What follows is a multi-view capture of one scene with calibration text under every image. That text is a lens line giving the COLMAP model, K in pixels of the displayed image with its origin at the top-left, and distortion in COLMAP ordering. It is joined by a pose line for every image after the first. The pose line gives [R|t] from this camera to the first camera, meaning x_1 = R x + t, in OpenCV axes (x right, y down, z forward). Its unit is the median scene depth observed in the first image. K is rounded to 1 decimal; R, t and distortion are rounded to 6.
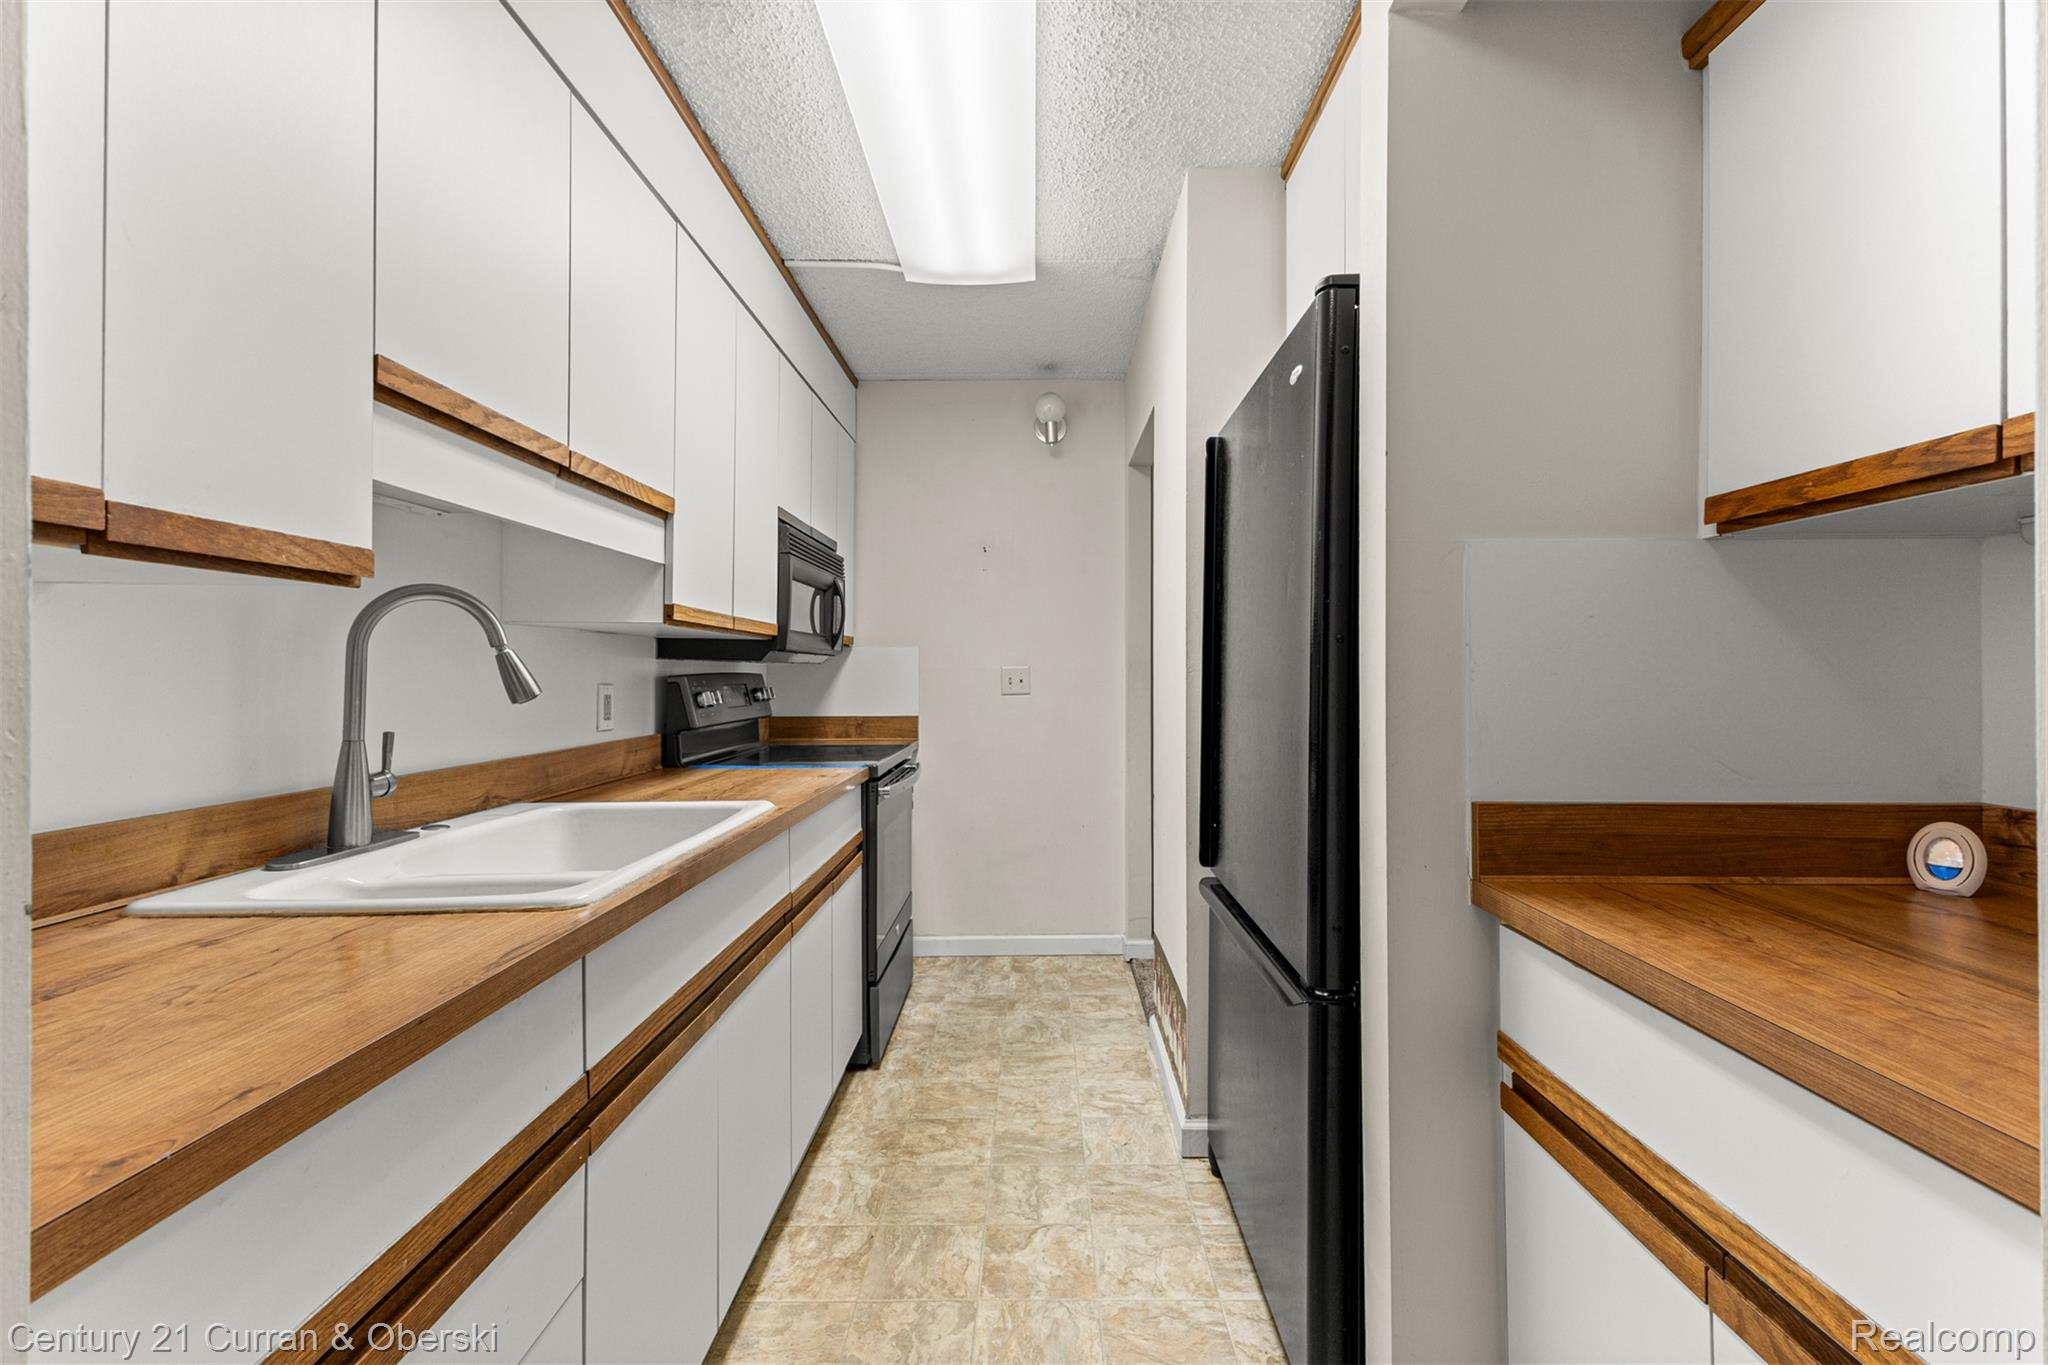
lens RADIAL K [[890.3, 0, 1040.9], [0, 890.3, 664.7], [0, 0, 1]] dist [0.013061, -0.004128]
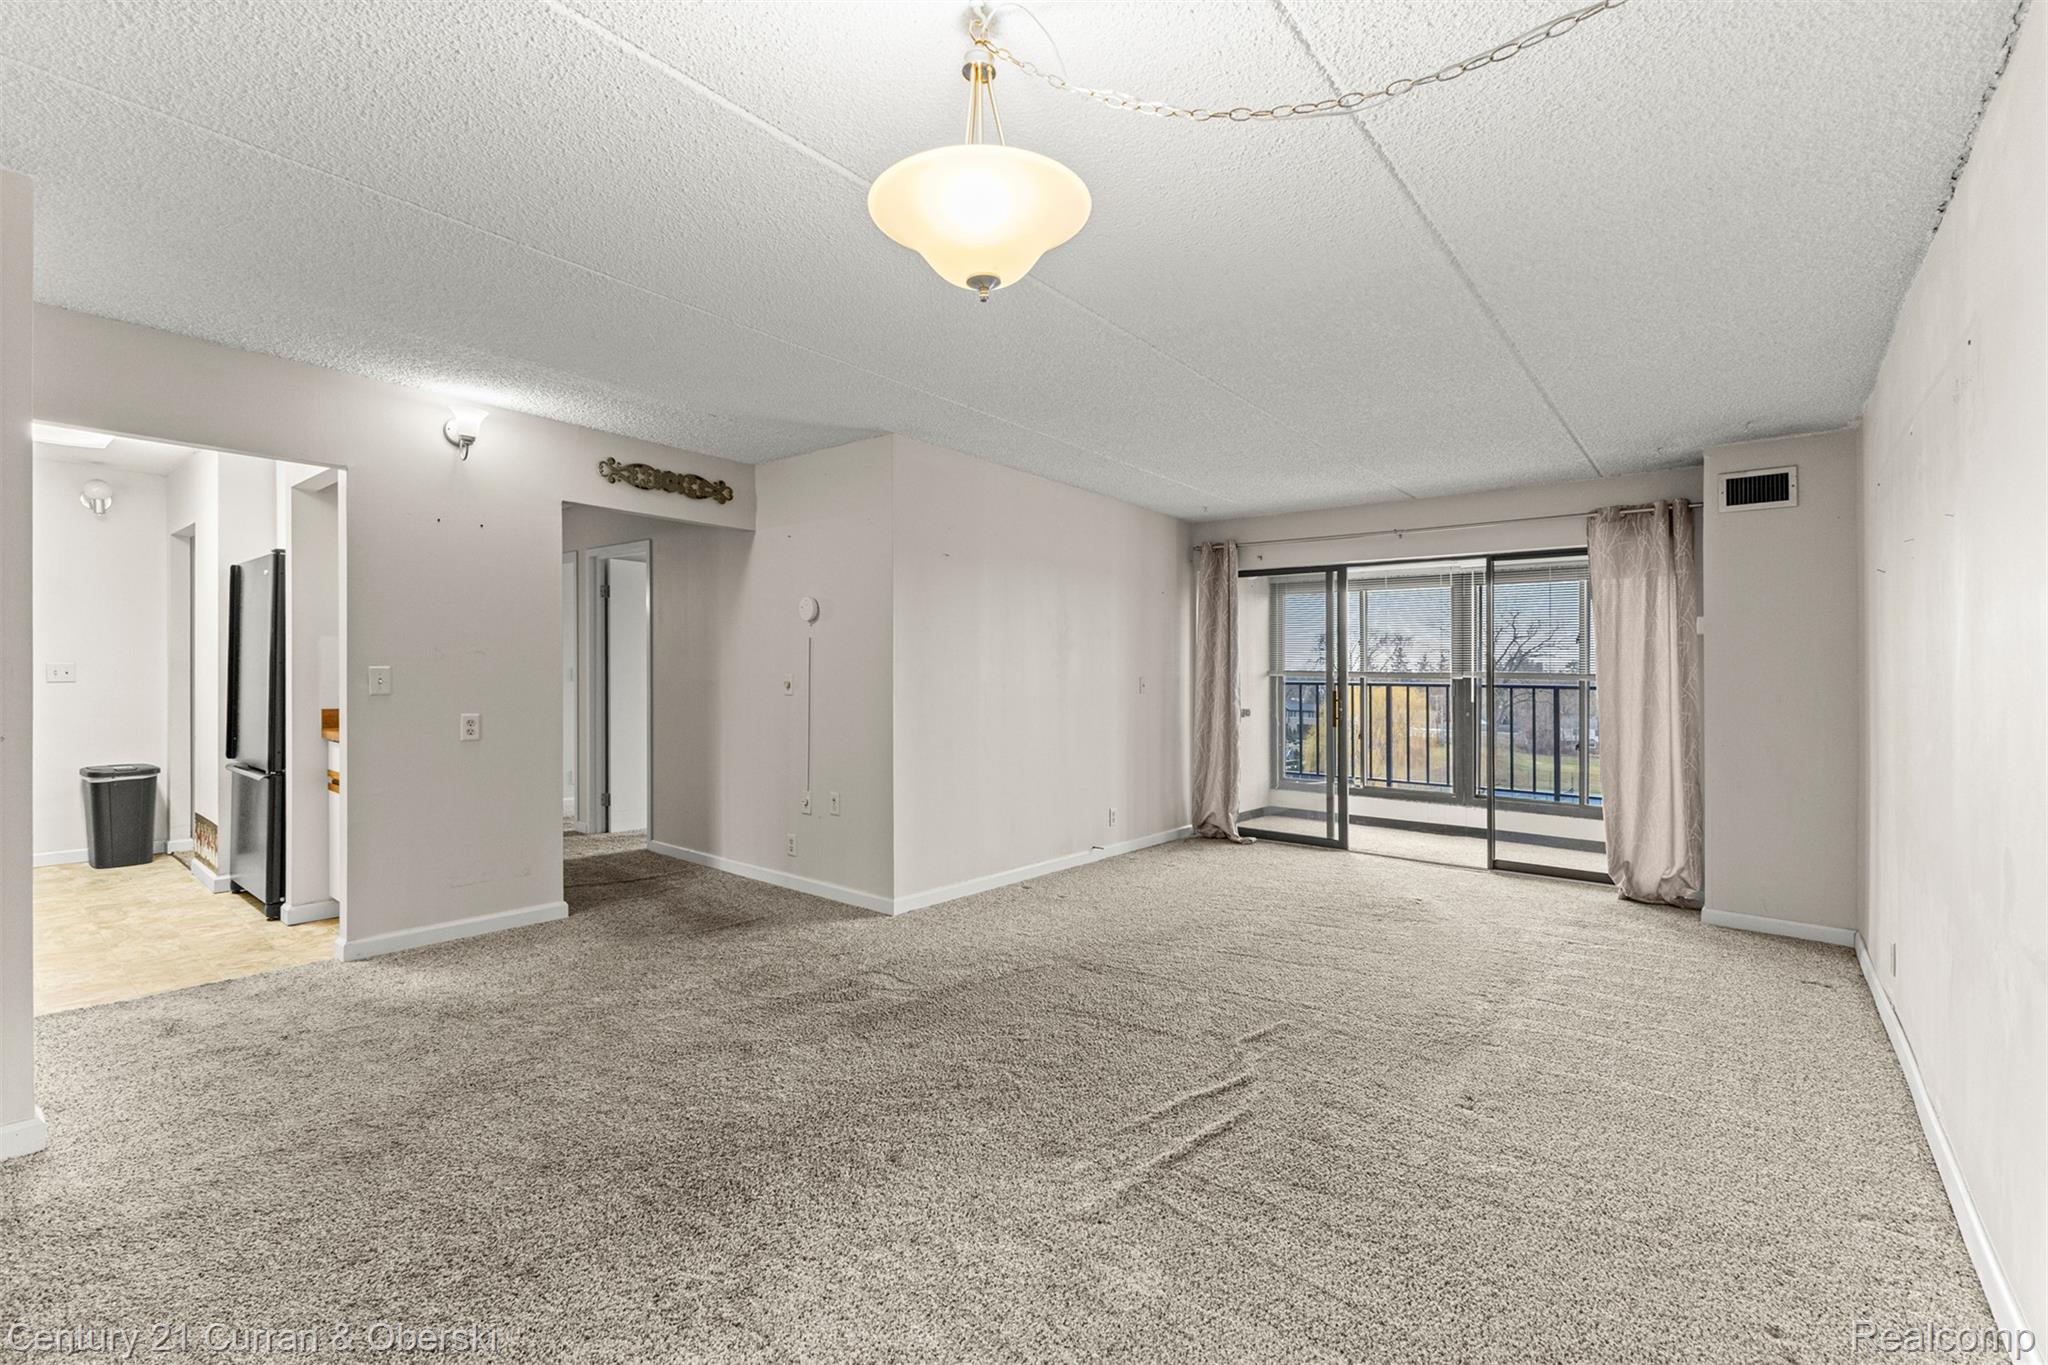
lens RADIAL K [[890.3, 0, 1019.7], [0, 890.3, 646.8], [0, 0, 1]] dist [0.013061, -0.004128]
pose [[0.634494, 0.018369, 0.772709, -0.287762], [-0.011433, 0.999831, -0.014380, -0.034084], [-0.772843, 0.000290, 0.634597, -1.921229]]
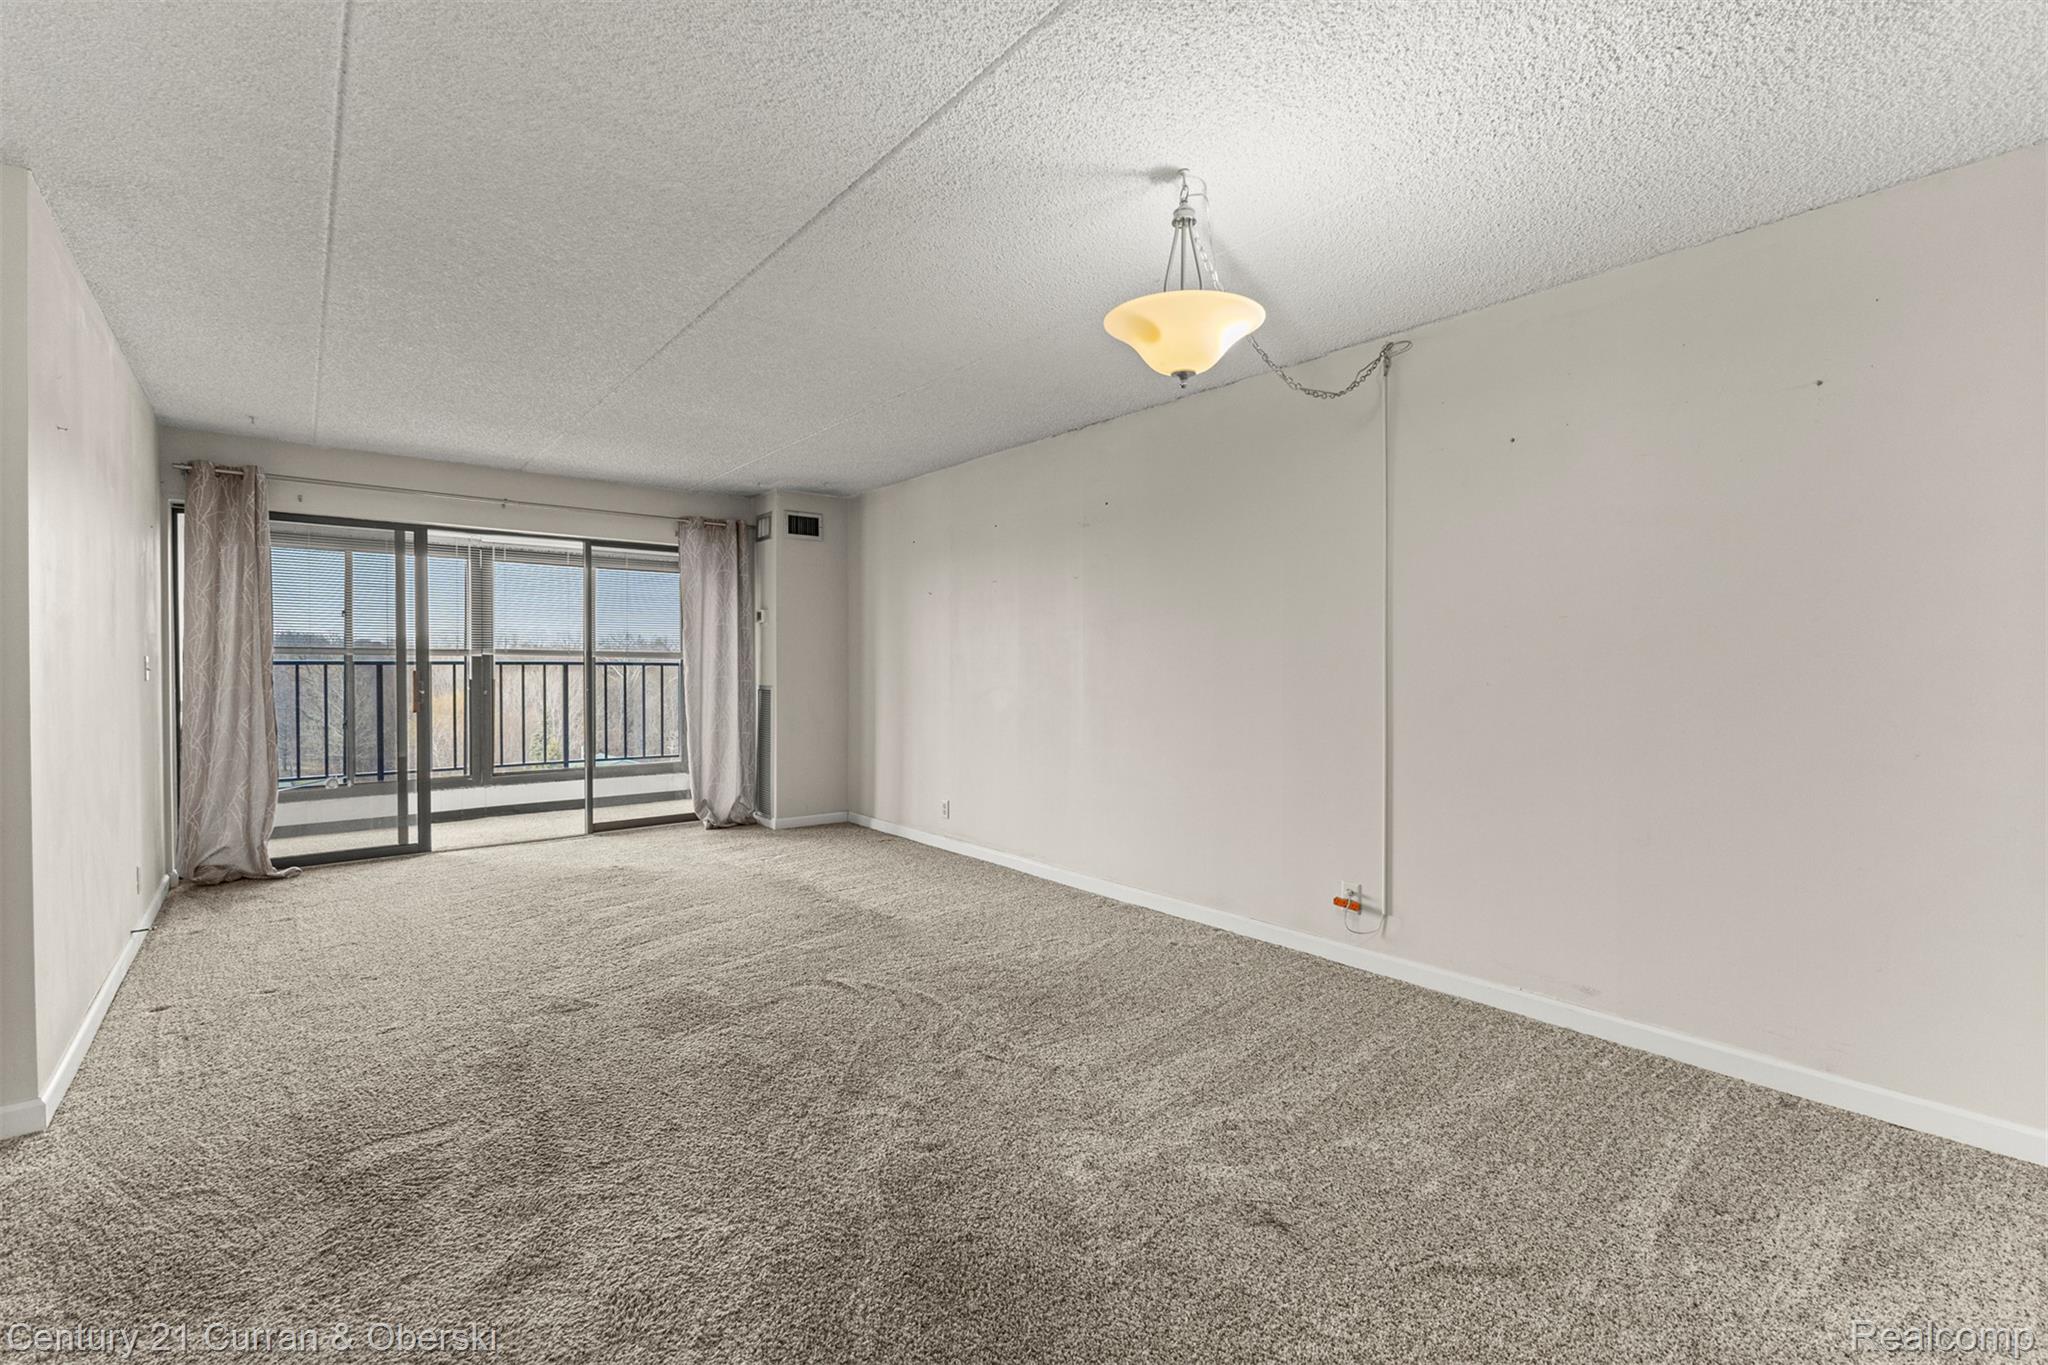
lens RADIAL K [[890.3, 0, 1027.8], [0, 890.3, 675.7], [0, 0, 1]] dist [0.013061, -0.004128]
pose [[-0.634101, -0.026446, 0.772798, -0.404850], [-0.017230, 0.999650, 0.020072, -0.011793], [-0.773058, -0.000587, -0.634335, -0.608258]]
